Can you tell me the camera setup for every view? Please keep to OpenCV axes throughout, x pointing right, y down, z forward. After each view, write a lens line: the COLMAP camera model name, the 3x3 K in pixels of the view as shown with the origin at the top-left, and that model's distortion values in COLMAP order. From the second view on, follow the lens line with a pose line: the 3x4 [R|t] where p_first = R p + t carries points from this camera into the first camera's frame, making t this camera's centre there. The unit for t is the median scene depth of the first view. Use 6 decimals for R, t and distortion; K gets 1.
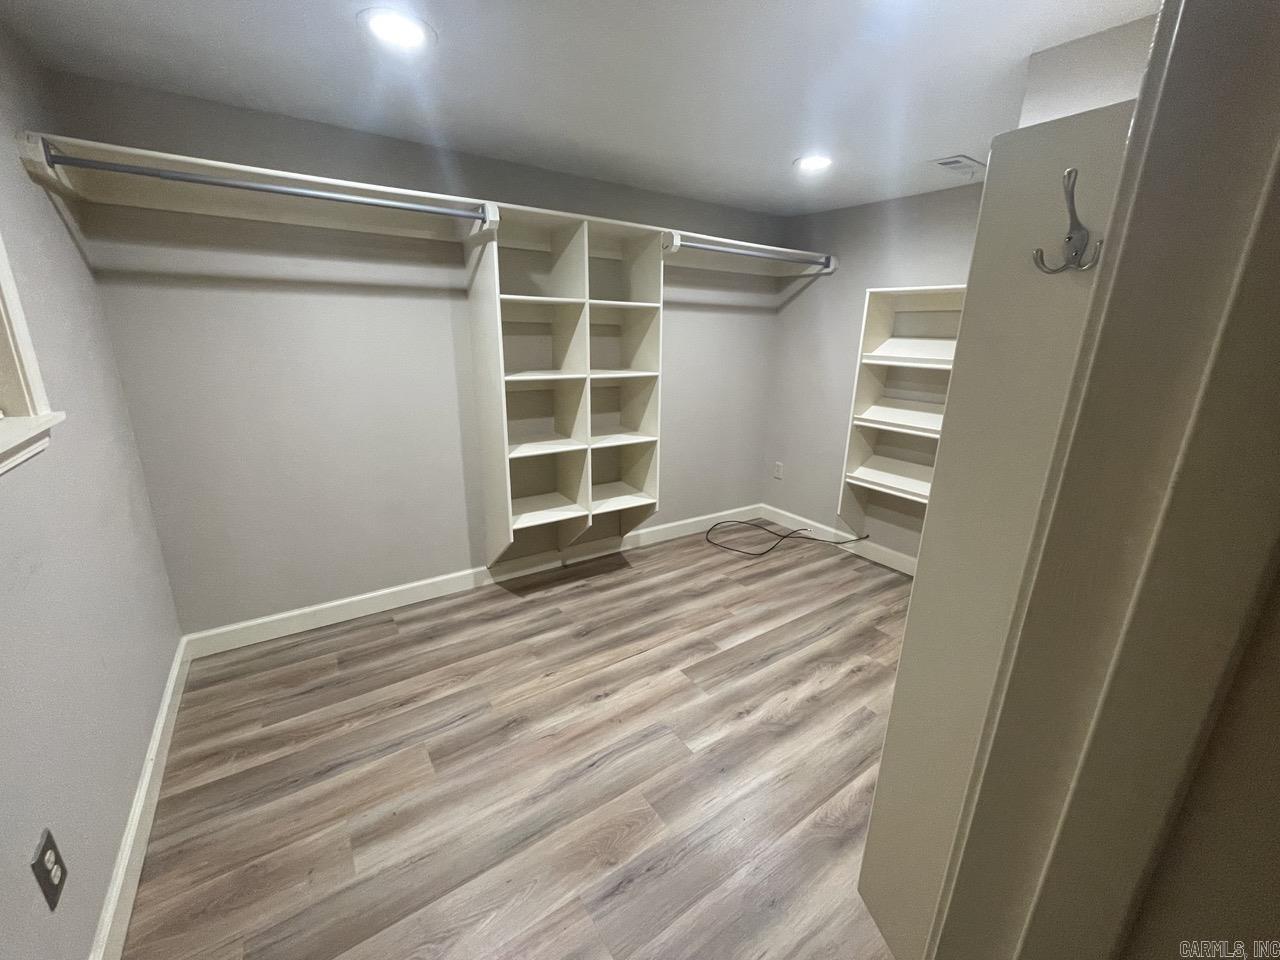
lens RADIAL K [[517.3, 0, 637.4], [0, 517.3, 481.6], [0, 0, 1]] dist [-0.002389, -0.000917]
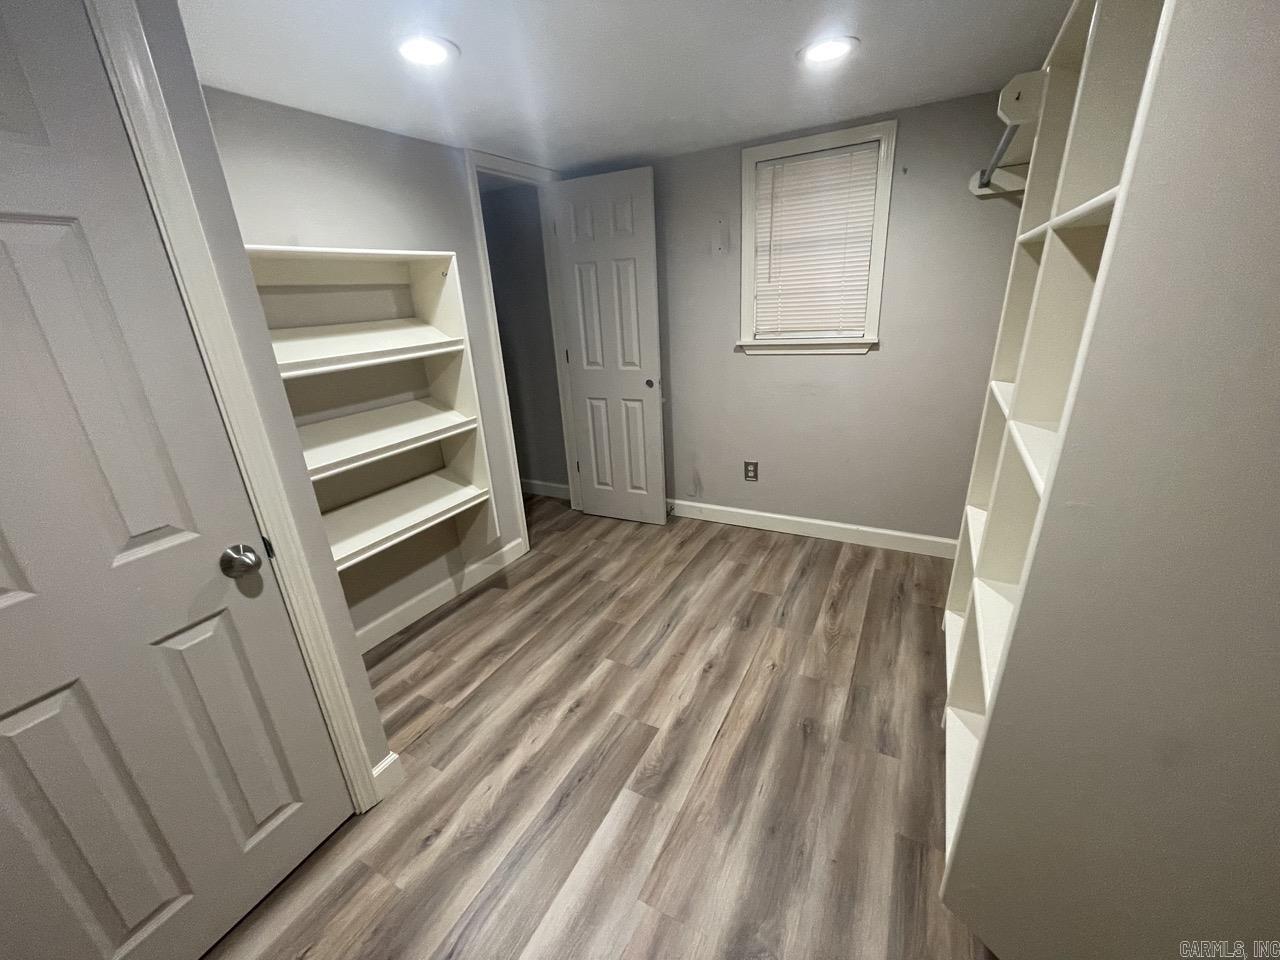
lens RADIAL K [[517.3, 0, 636.8], [0, 517.3, 488.8], [0, 0, 1]] dist [-0.002389, -0.000917]
pose [[-0.889159, 0.183155, -0.419345, 0.421248], [-0.097903, 0.819043, 0.565317, -0.440718], [0.447003, 0.543712, -0.710328, 1.470577]]
